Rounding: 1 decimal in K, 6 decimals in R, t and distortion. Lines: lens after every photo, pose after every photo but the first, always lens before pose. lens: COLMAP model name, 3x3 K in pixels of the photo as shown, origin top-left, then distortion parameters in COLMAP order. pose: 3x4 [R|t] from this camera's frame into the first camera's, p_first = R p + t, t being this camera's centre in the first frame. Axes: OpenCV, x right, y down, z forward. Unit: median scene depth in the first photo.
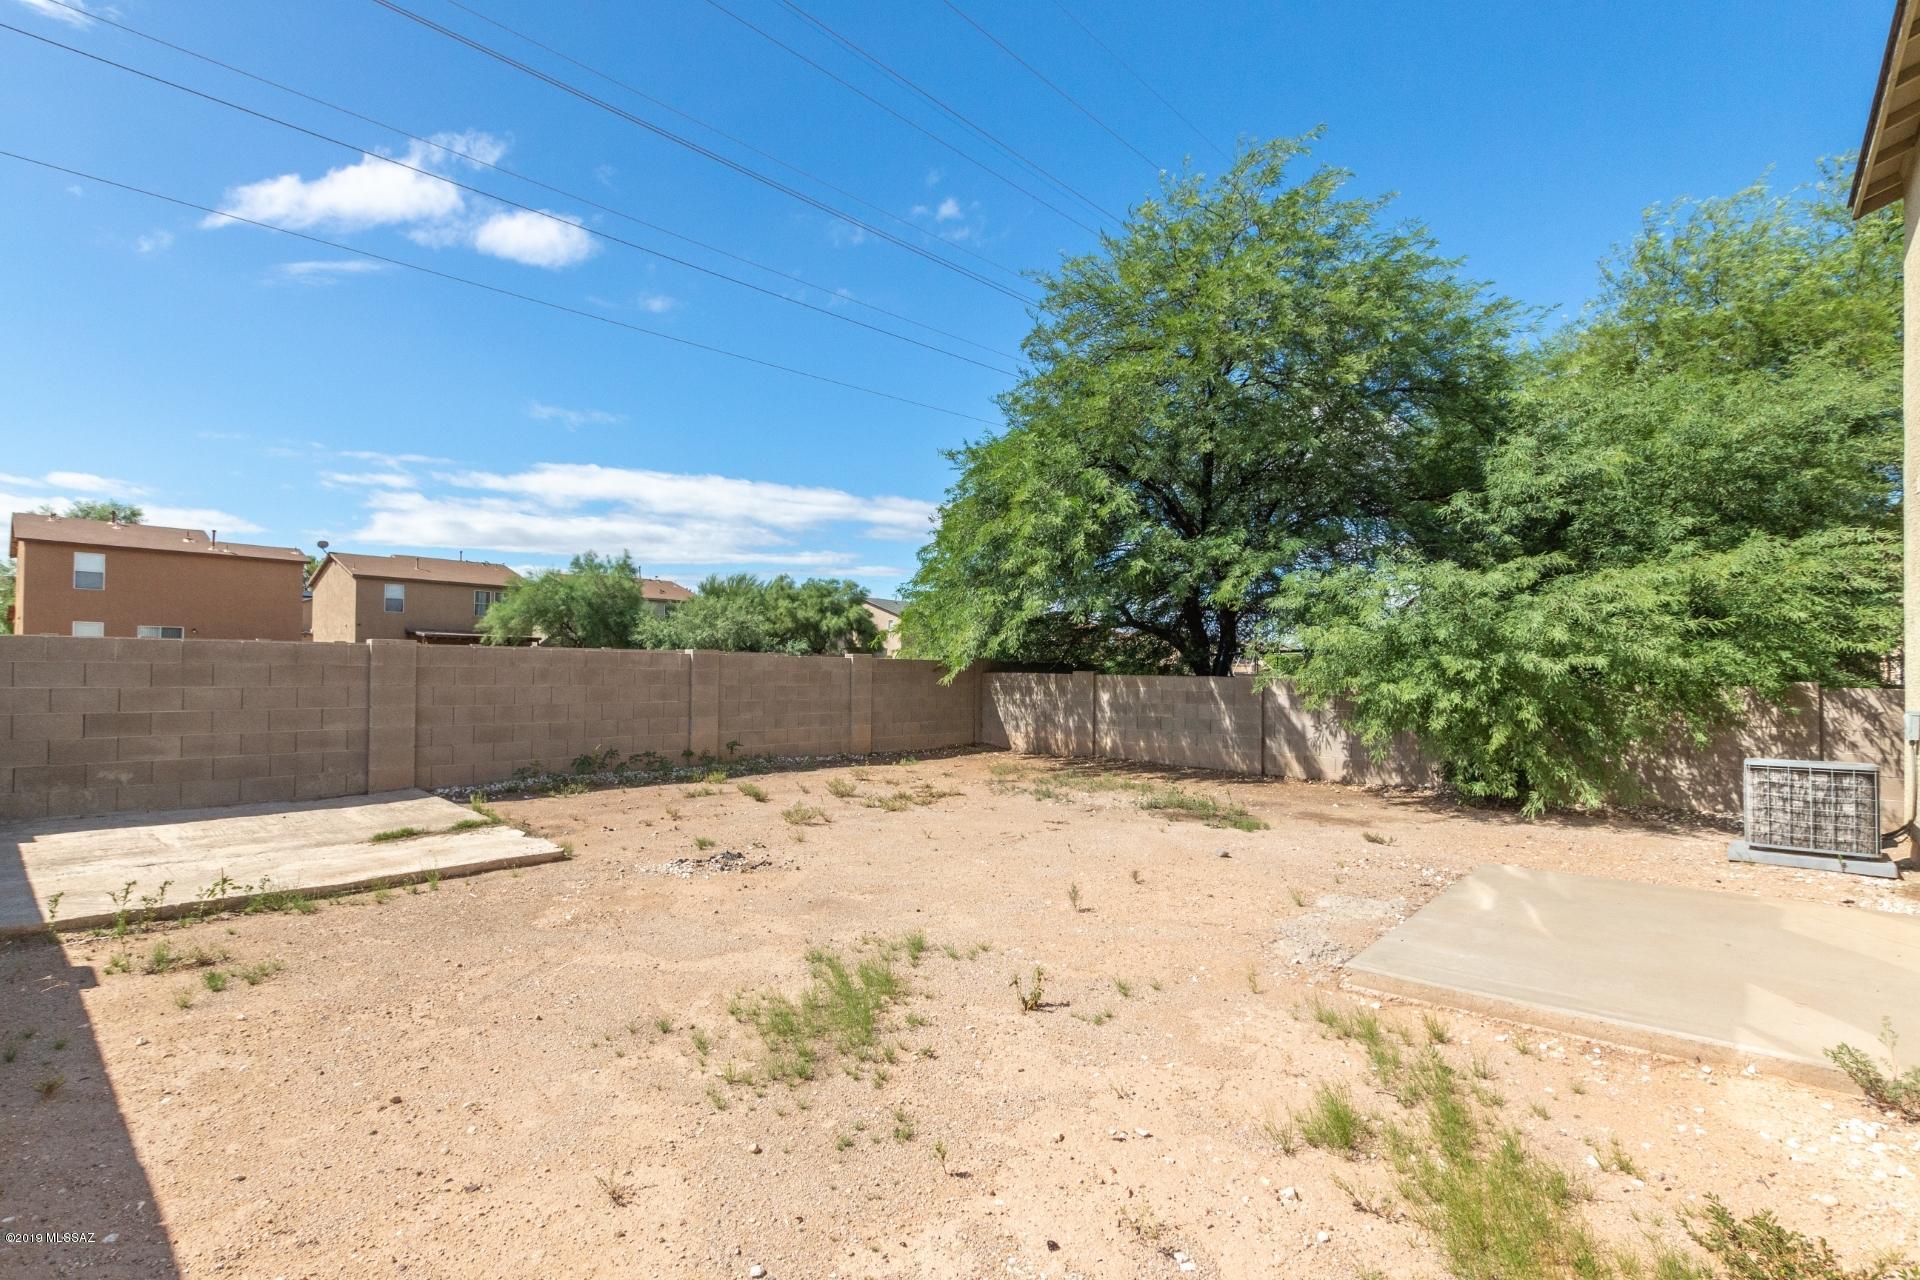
lens RADIAL K [[875.6, 0, 957.2], [0, 875.6, 655.6], [0, 0, 1]] dist [0.004920, -0.000060]
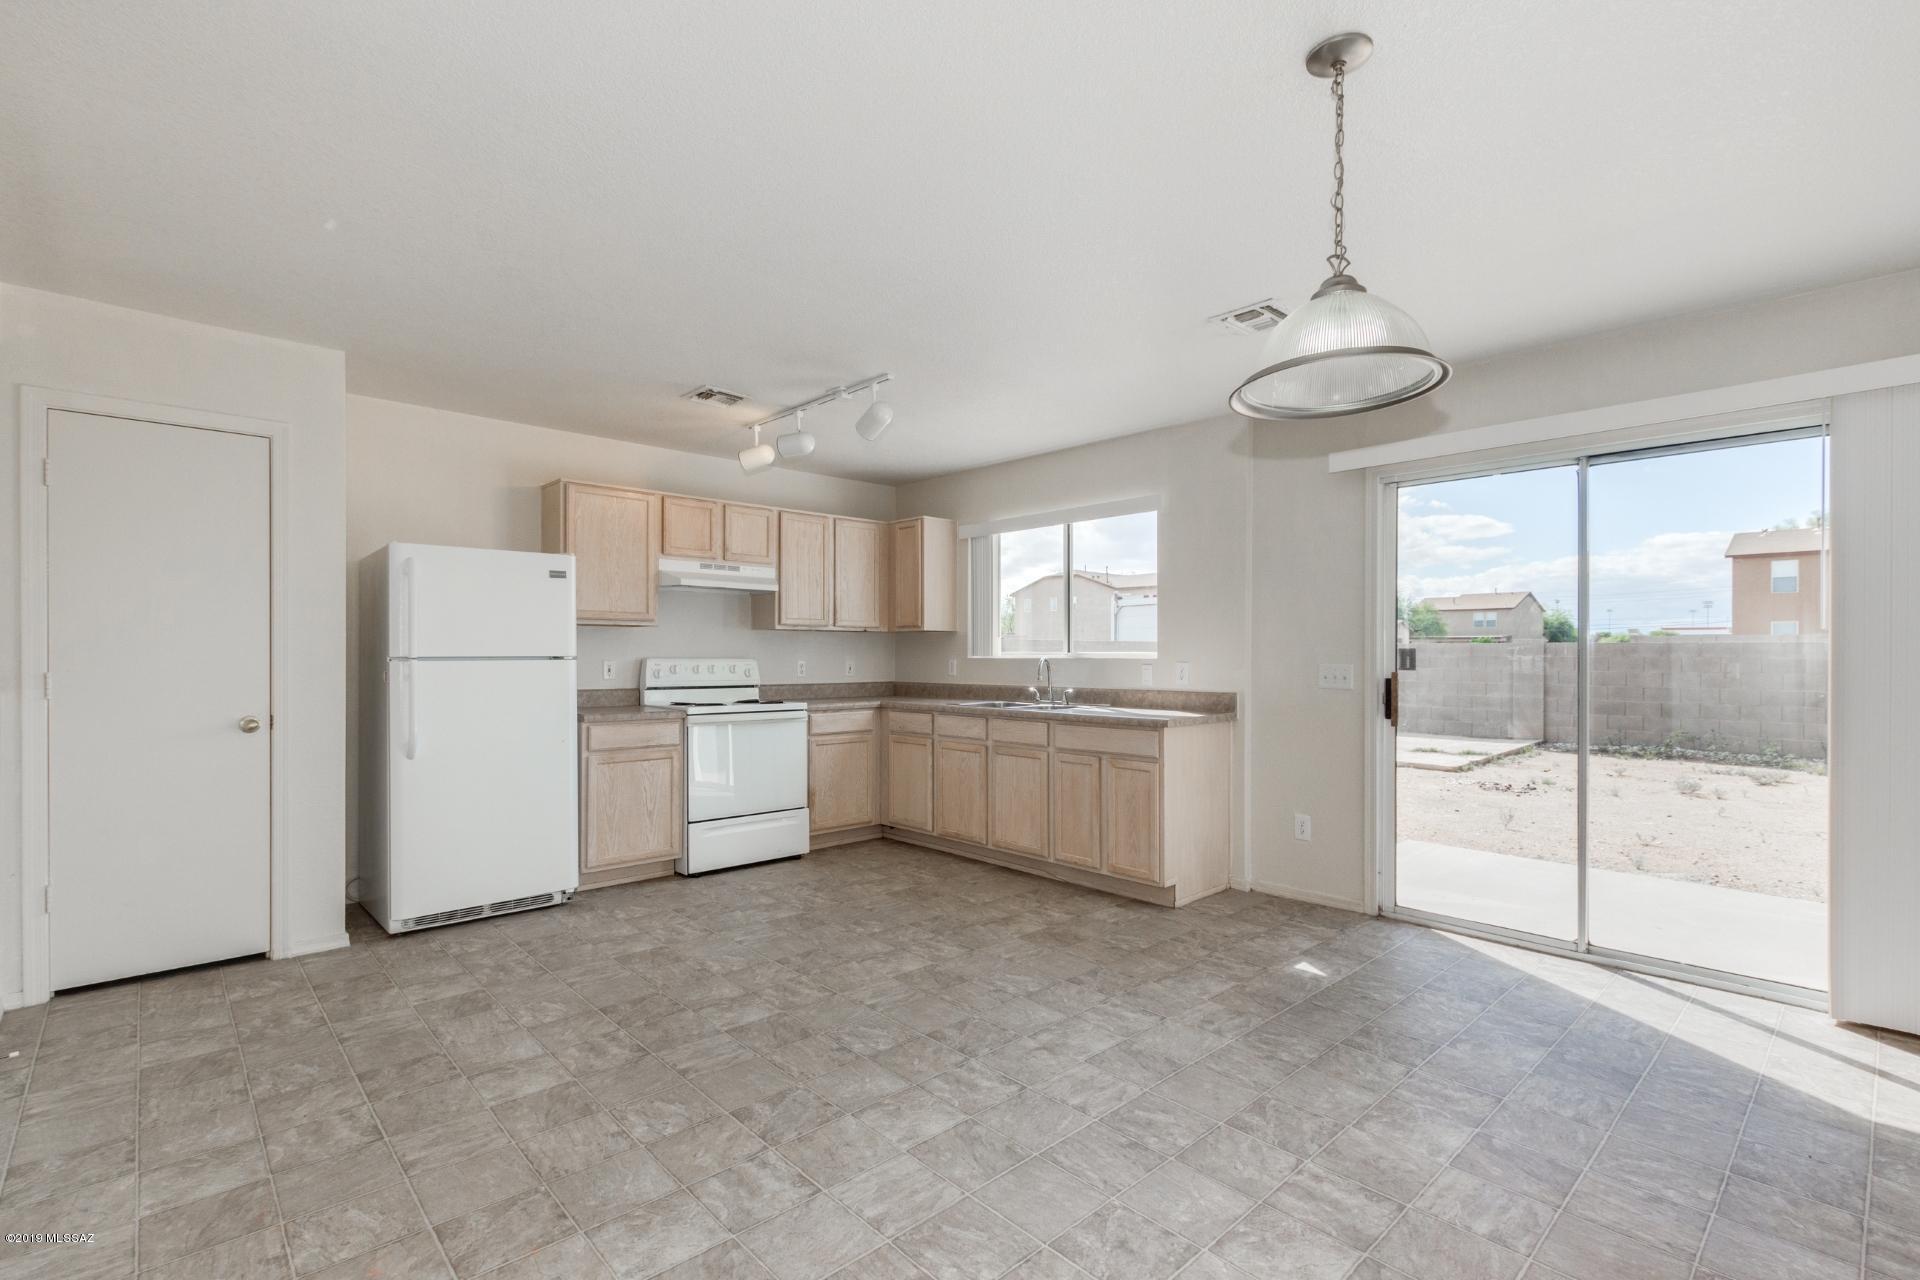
lens RADIAL K [[875.6, 0, 957.2], [0, 875.6, 655.6], [0, 0, 1]] dist [0.004920, -0.000060]
pose [[-0.089822, -0.007933, -0.995926, 0.760167], [0.012222, 0.999884, -0.009067, 0.009335], [0.995883, -0.012987, -0.089715, 0.127583]]
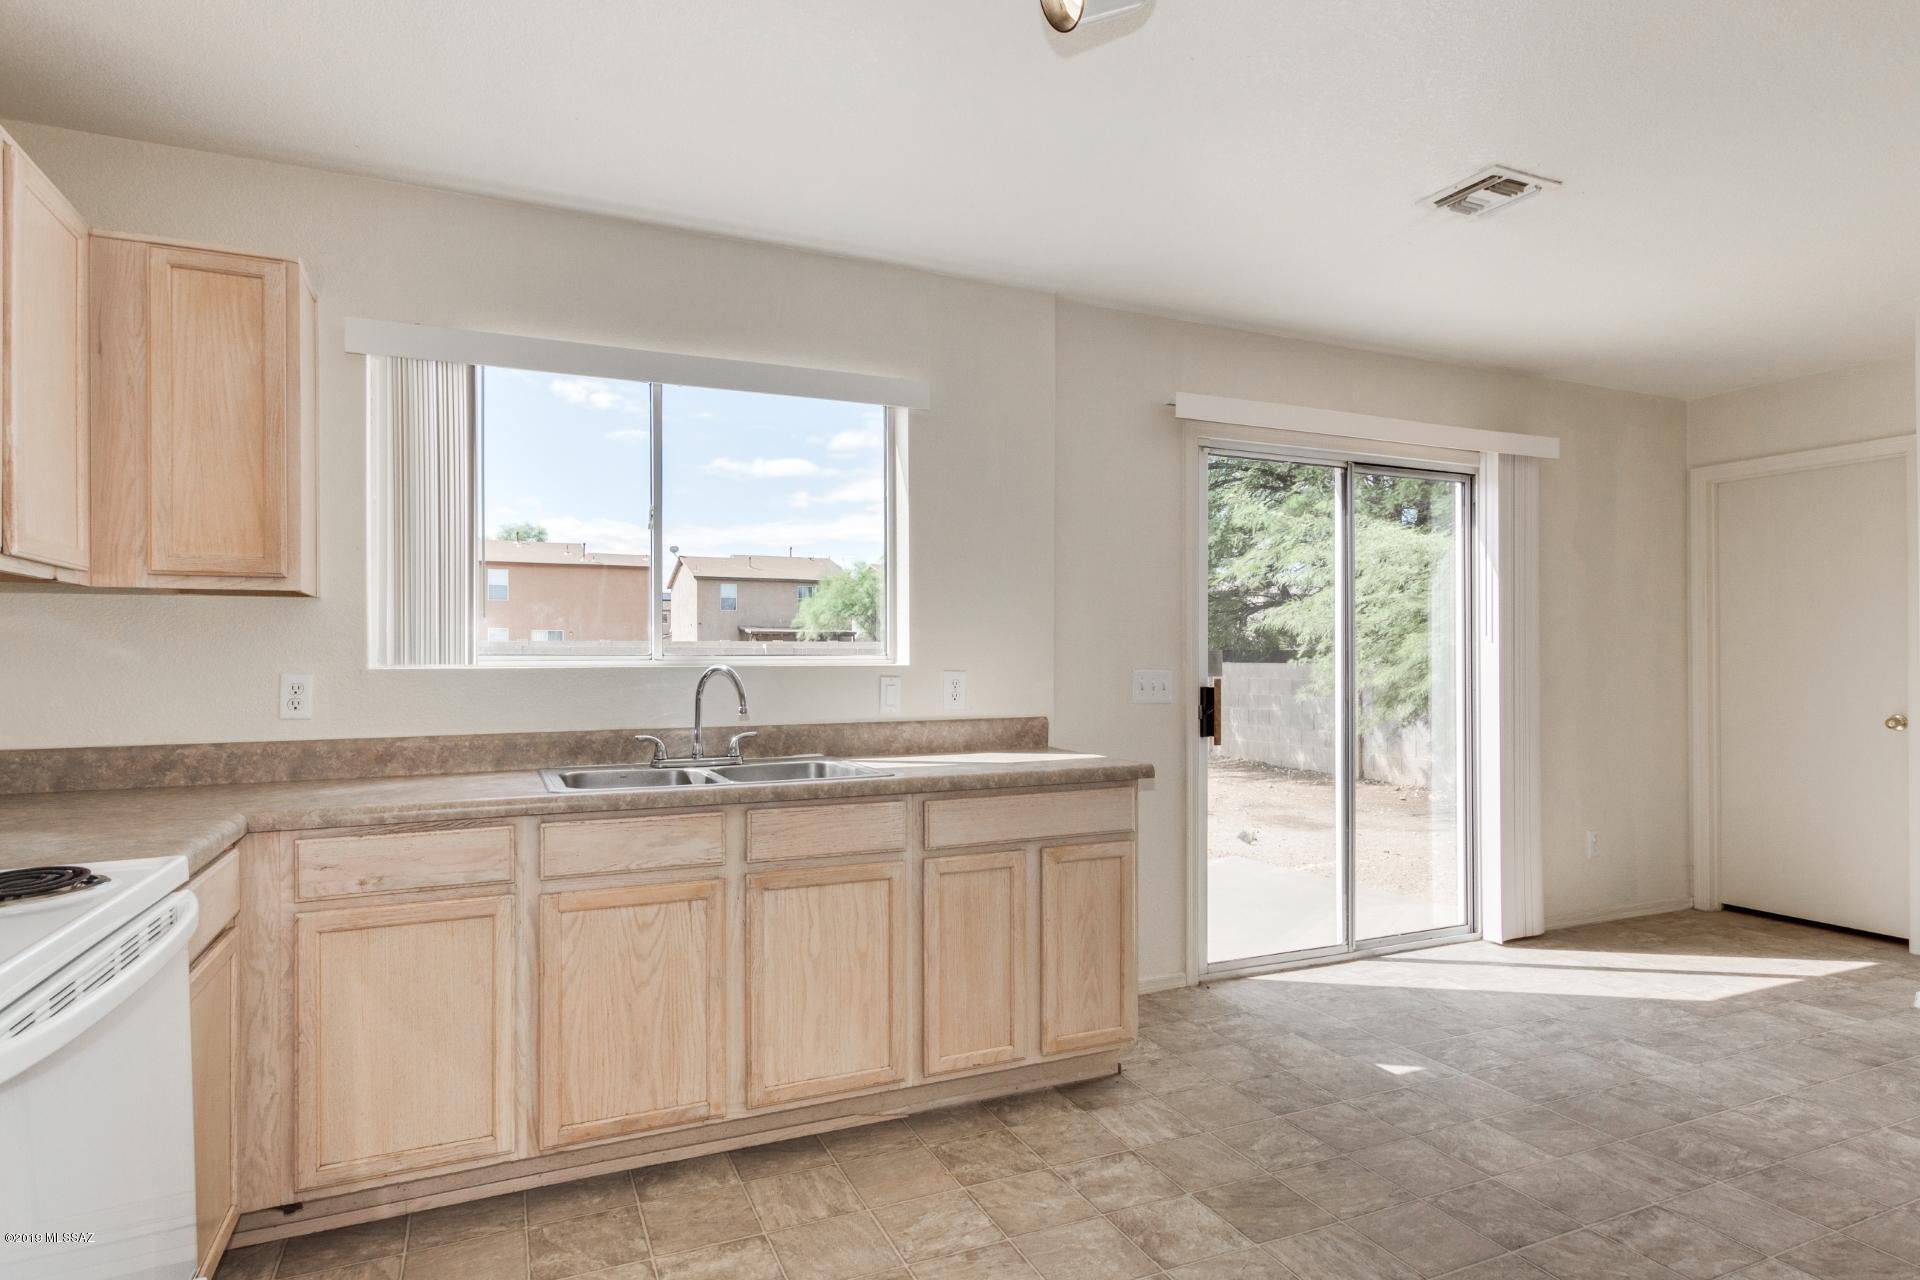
lens RADIAL K [[1039.2, 0, 954.2], [0, 1039.2, 658.8], [0, 0, 1]] dist [0.006380, -0.001702]
pose [[0.913451, -0.011614, -0.406784, 0.438848], [0.016715, 0.999820, 0.008989, 0.003457], [0.406606, -0.015011, 0.913480, -0.086647]]
